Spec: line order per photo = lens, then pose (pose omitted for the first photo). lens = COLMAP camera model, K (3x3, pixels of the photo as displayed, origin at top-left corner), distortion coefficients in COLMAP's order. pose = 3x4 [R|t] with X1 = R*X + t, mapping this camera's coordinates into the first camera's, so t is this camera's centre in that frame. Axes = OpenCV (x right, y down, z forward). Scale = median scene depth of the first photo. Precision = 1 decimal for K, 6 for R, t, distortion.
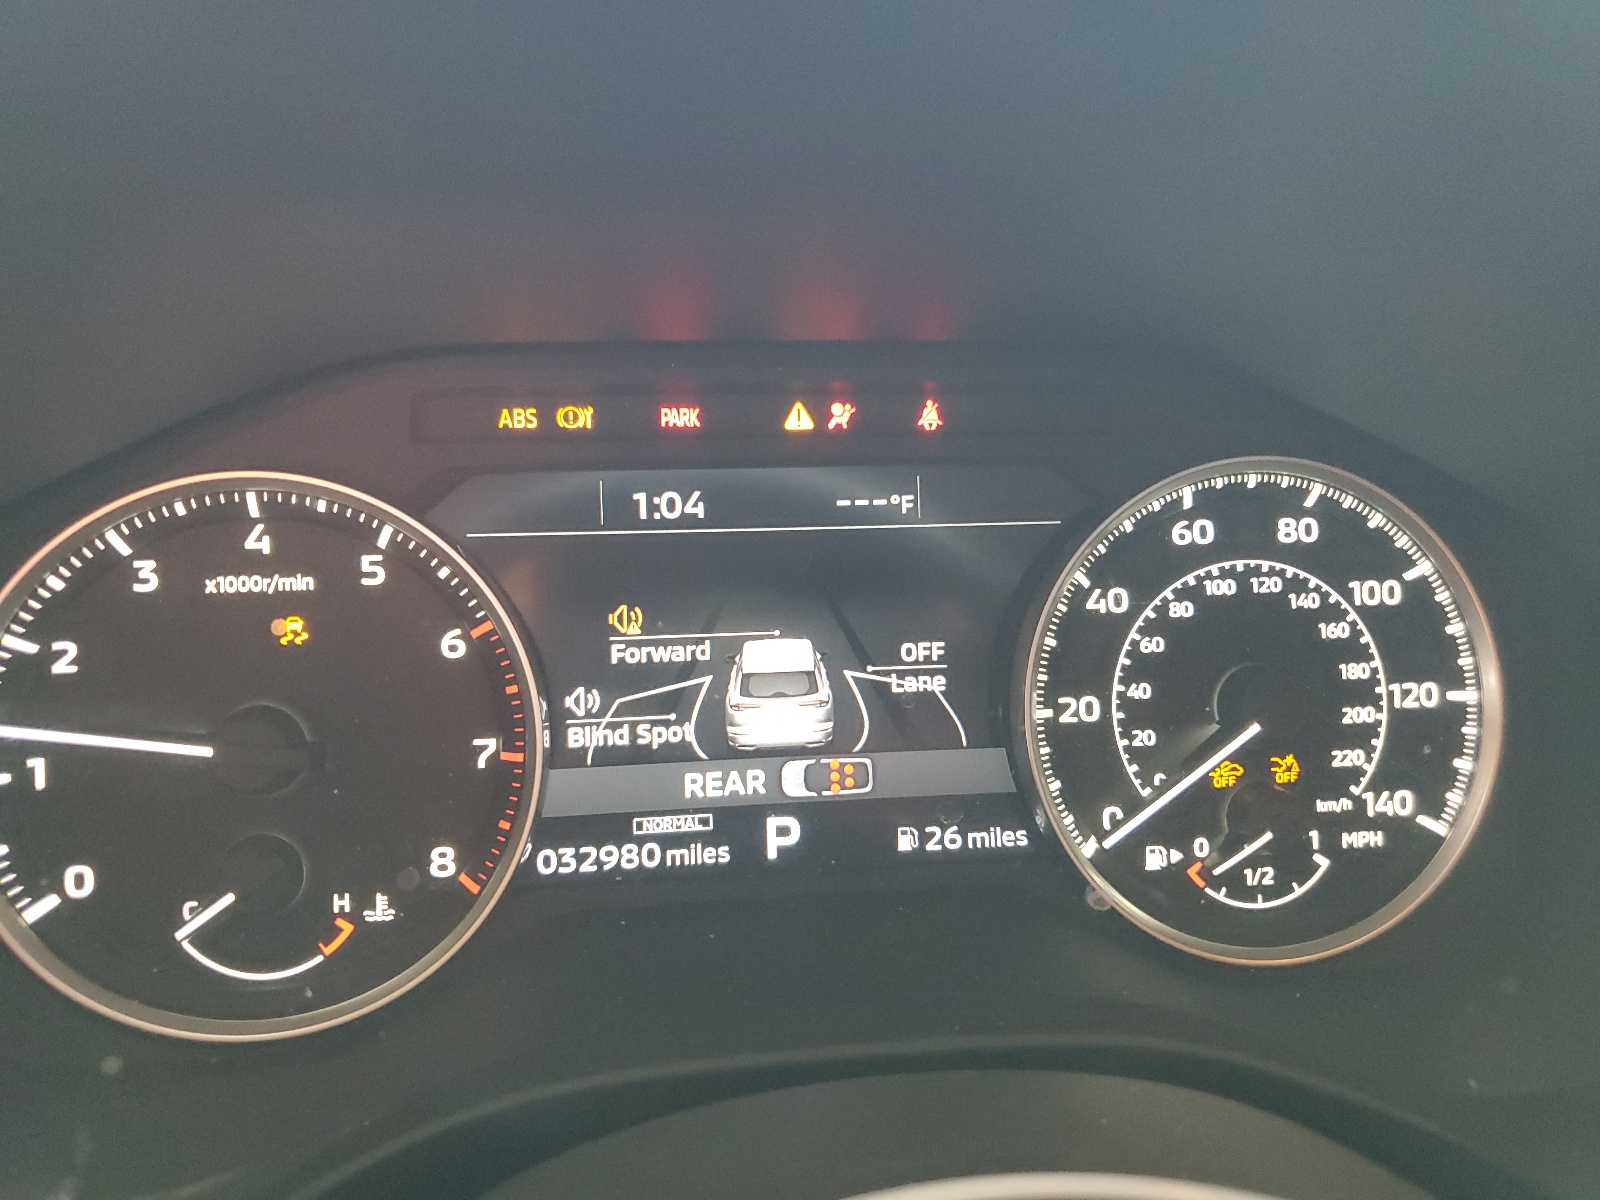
lens RADIAL K [[1222.8, 0, 799.7], [0, 1222.8, 600.4], [0, 0, 1]] dist [-0.016111, -0.005753]
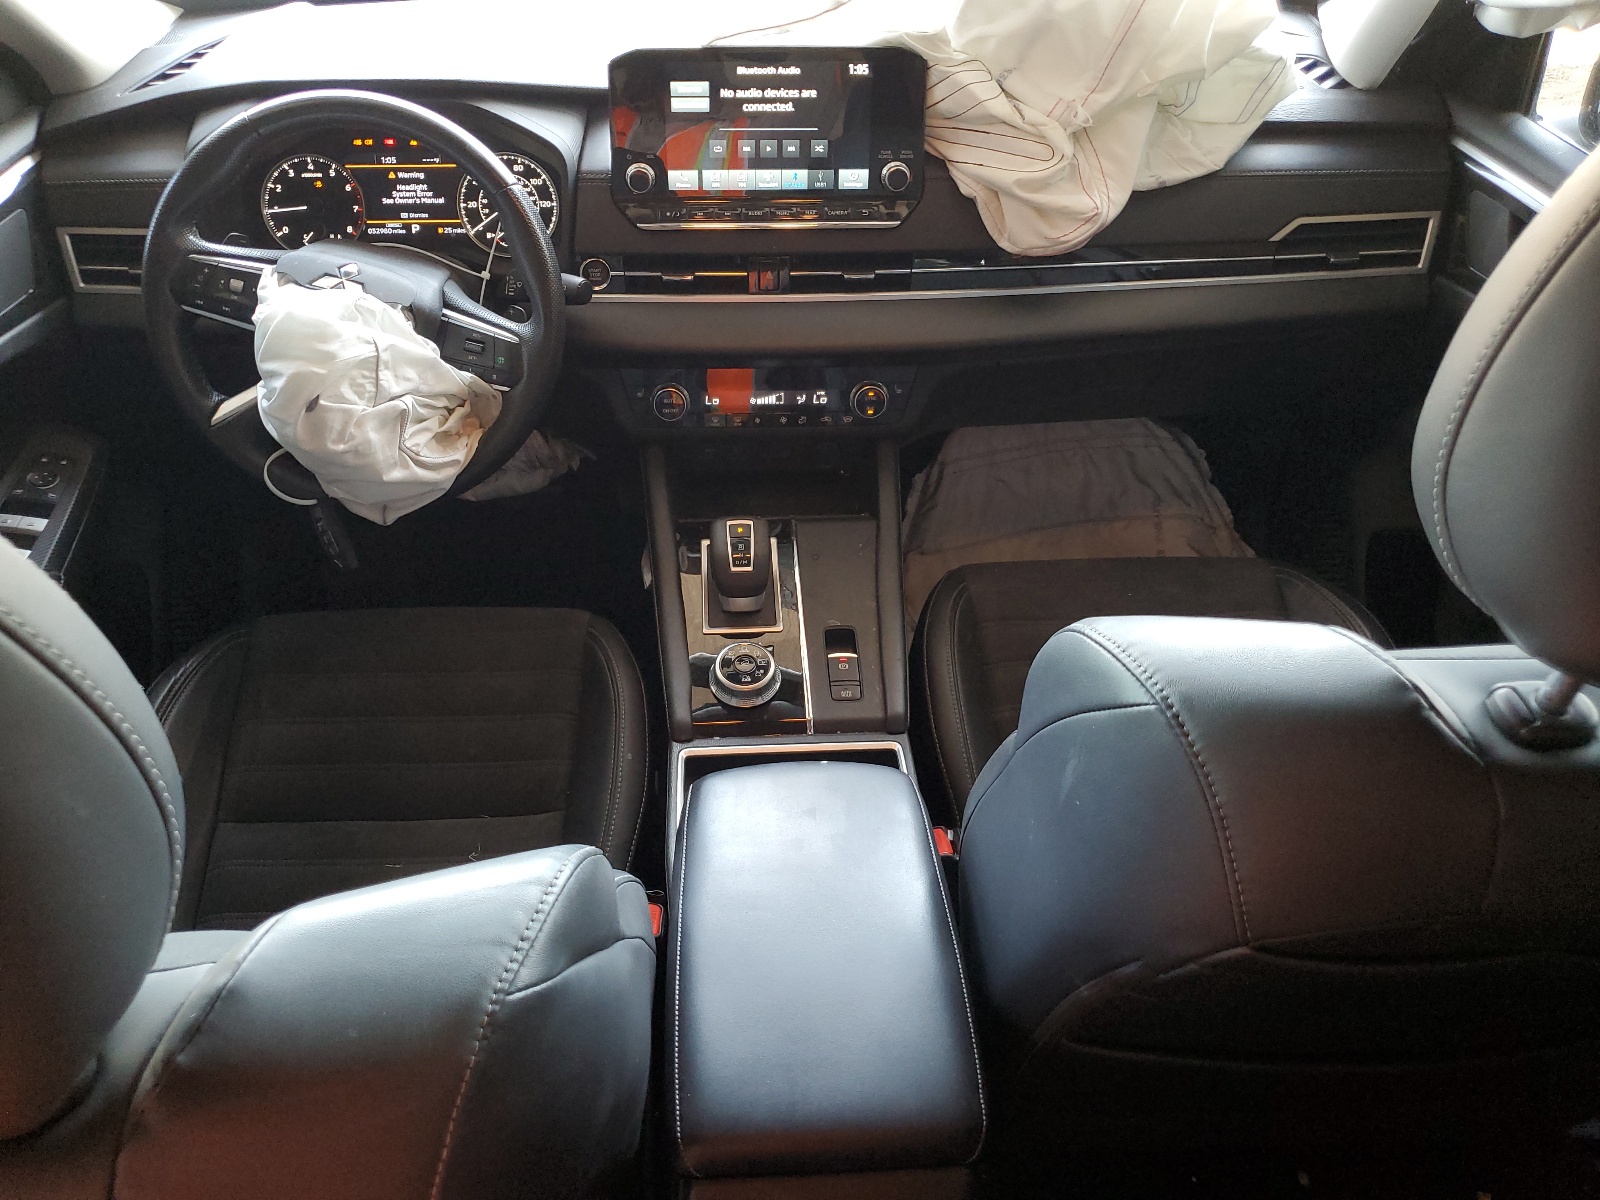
lens RADIAL K [[1222.8, 0, 800.3], [0, 1222.8, 599.1], [0, 0, 1]] dist [-0.016111, -0.005753]
pose [[0.997701, 0.044769, -0.050877, 1.962360], [-0.025591, 0.944039, 0.328841, -0.064705], [0.062752, -0.326783, 0.943014, -4.315990]]
